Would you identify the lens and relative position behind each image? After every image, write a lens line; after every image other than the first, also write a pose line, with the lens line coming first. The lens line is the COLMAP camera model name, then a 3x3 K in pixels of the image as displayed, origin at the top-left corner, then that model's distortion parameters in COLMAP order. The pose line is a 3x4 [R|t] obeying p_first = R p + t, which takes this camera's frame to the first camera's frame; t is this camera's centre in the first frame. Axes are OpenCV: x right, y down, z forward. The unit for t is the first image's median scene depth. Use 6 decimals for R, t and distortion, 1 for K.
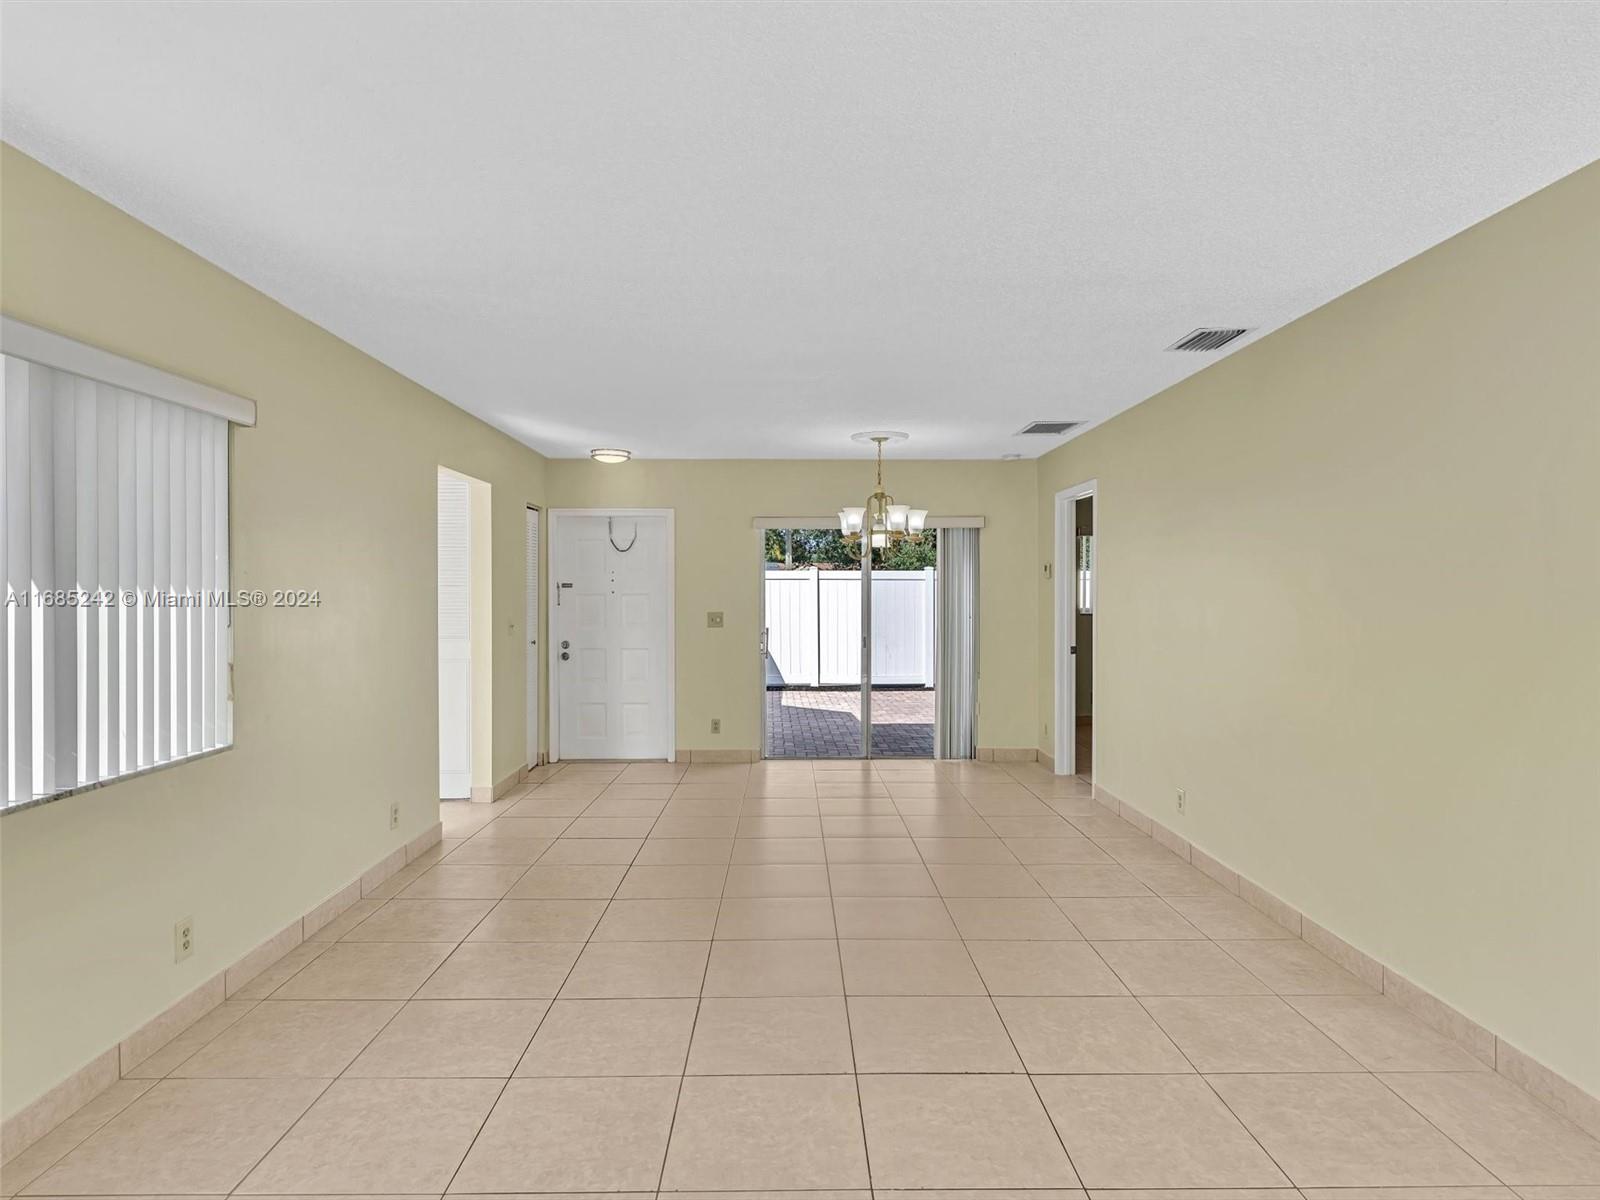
lens RADIAL K [[898.2, 0, 801.6], [0, 898.2, 615.3], [0, 0, 1]] dist [-0.001024, 0.000648]
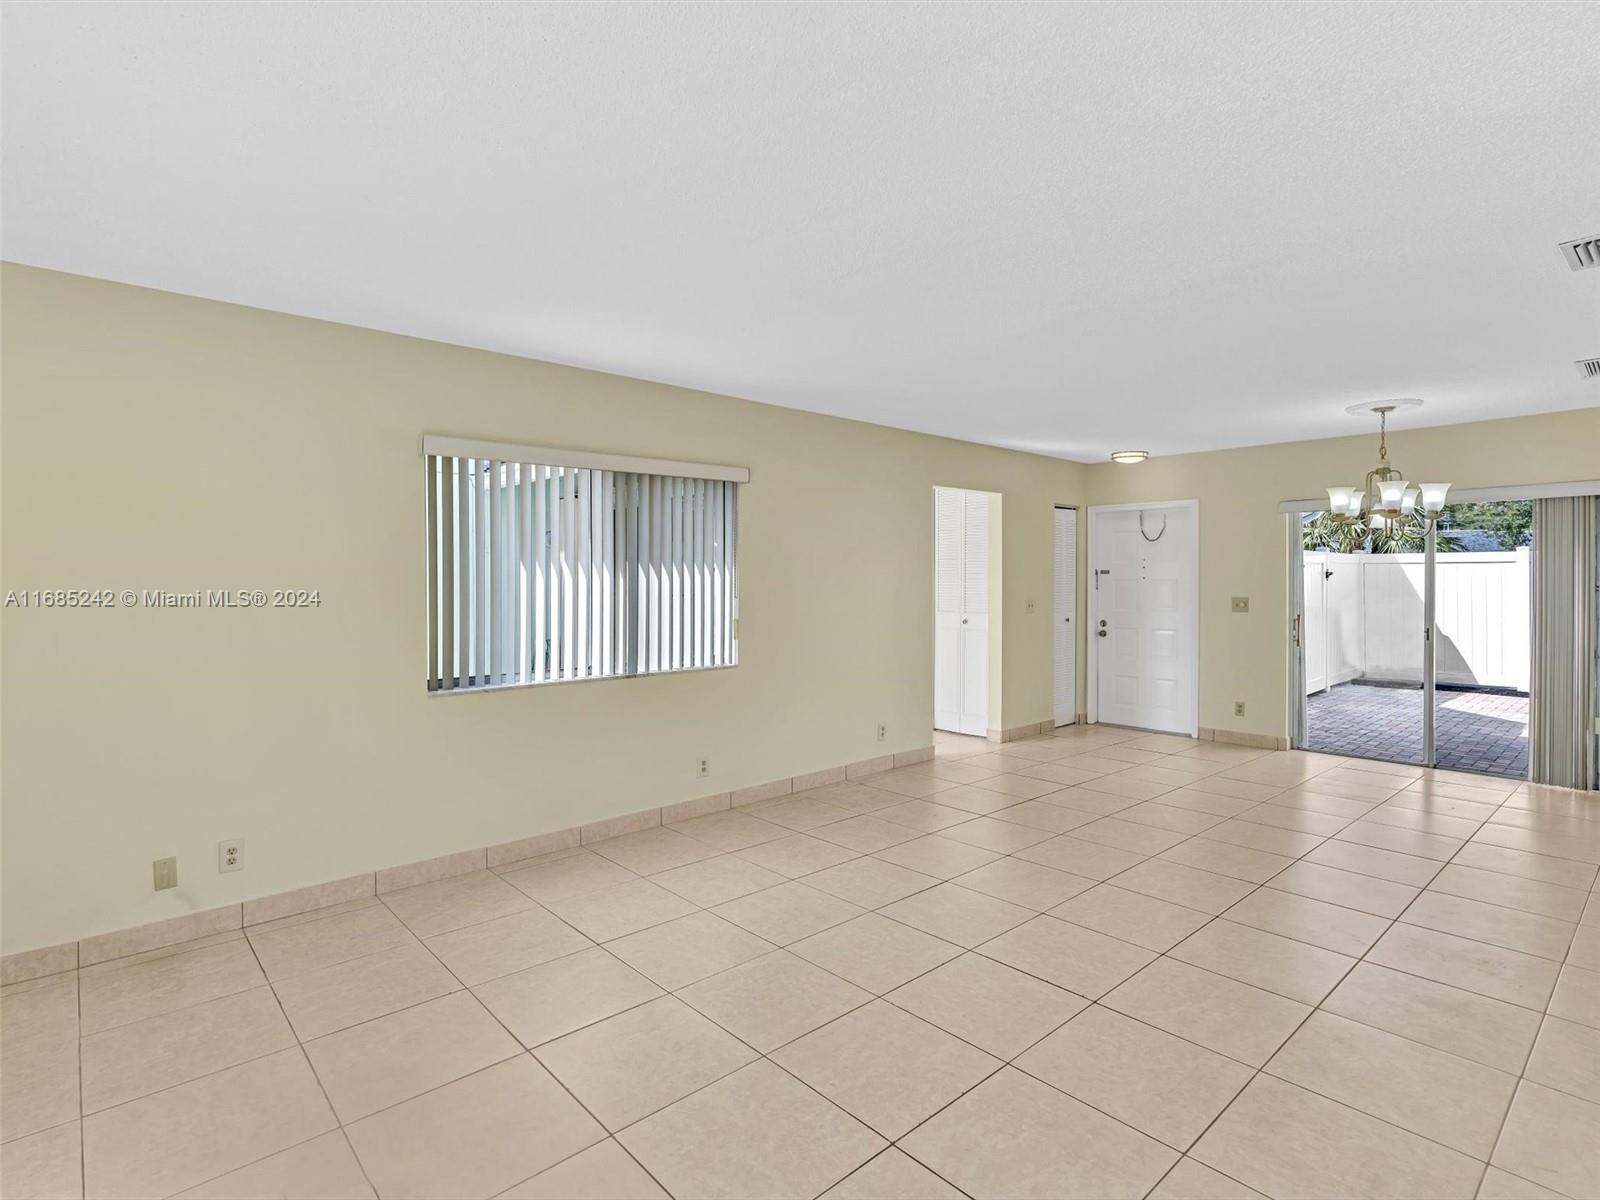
lens RADIAL K [[824.2, 0, 803.8], [0, 824.2, 580.0], [0, 0, 1]] dist [-0.002590, 0.001112]
pose [[0.663547, 0.000963, -0.748134, 0.277004], [-0.017265, 0.999753, -0.014026, -0.001197], [0.747935, 0.022223, 0.663400, 0.007090]]
